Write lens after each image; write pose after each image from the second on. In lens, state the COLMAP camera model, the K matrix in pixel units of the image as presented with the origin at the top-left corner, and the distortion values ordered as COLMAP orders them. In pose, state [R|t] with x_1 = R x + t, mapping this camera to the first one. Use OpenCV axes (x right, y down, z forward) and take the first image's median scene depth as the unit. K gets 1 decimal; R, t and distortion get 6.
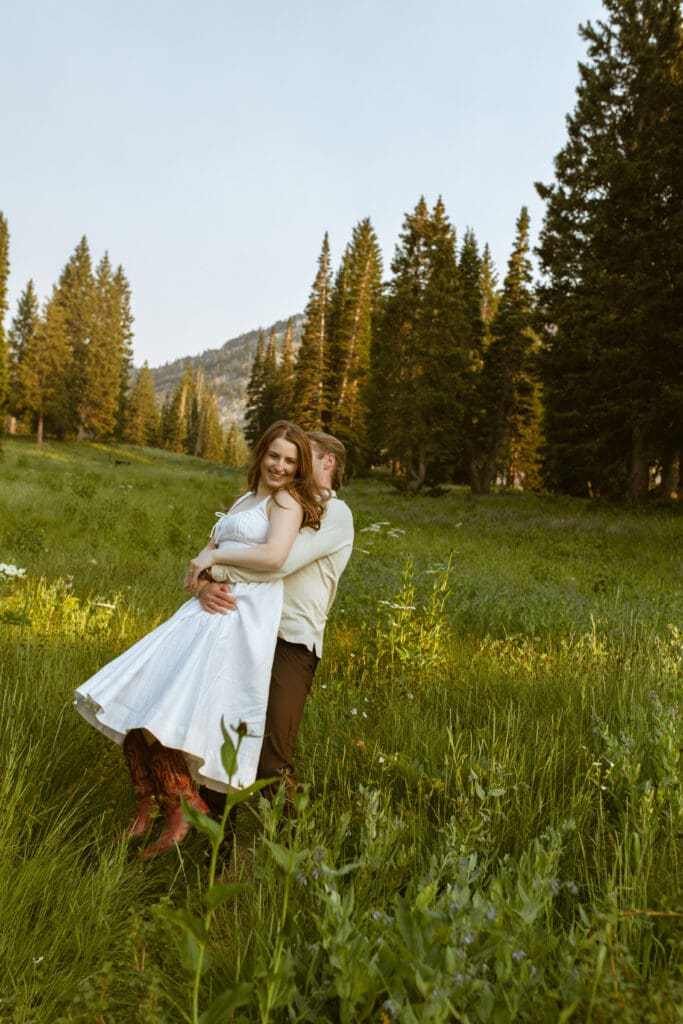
lens RADIAL K [[806.7, 0, 341.9], [0, 806.7, 517.8], [0, 0, 1]] dist [-0.014166, 0.003575]
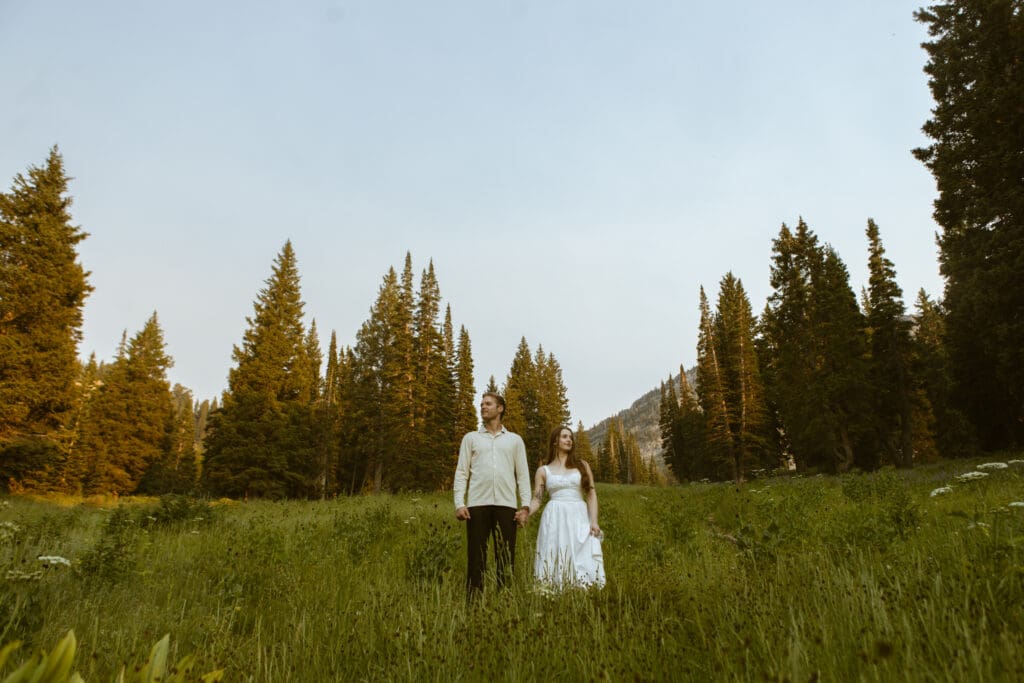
lens RADIAL K [[806.7, 0, 517.5], [0, 806.7, 339.6], [0, 0, 1]] dist [-0.014166, 0.003575]
pose [[0.931088, -0.209616, -0.298556, 0.081763], [0.139443, 0.960782, -0.239693, -0.014673], [0.337091, 0.181544, 0.923803, -0.276860]]
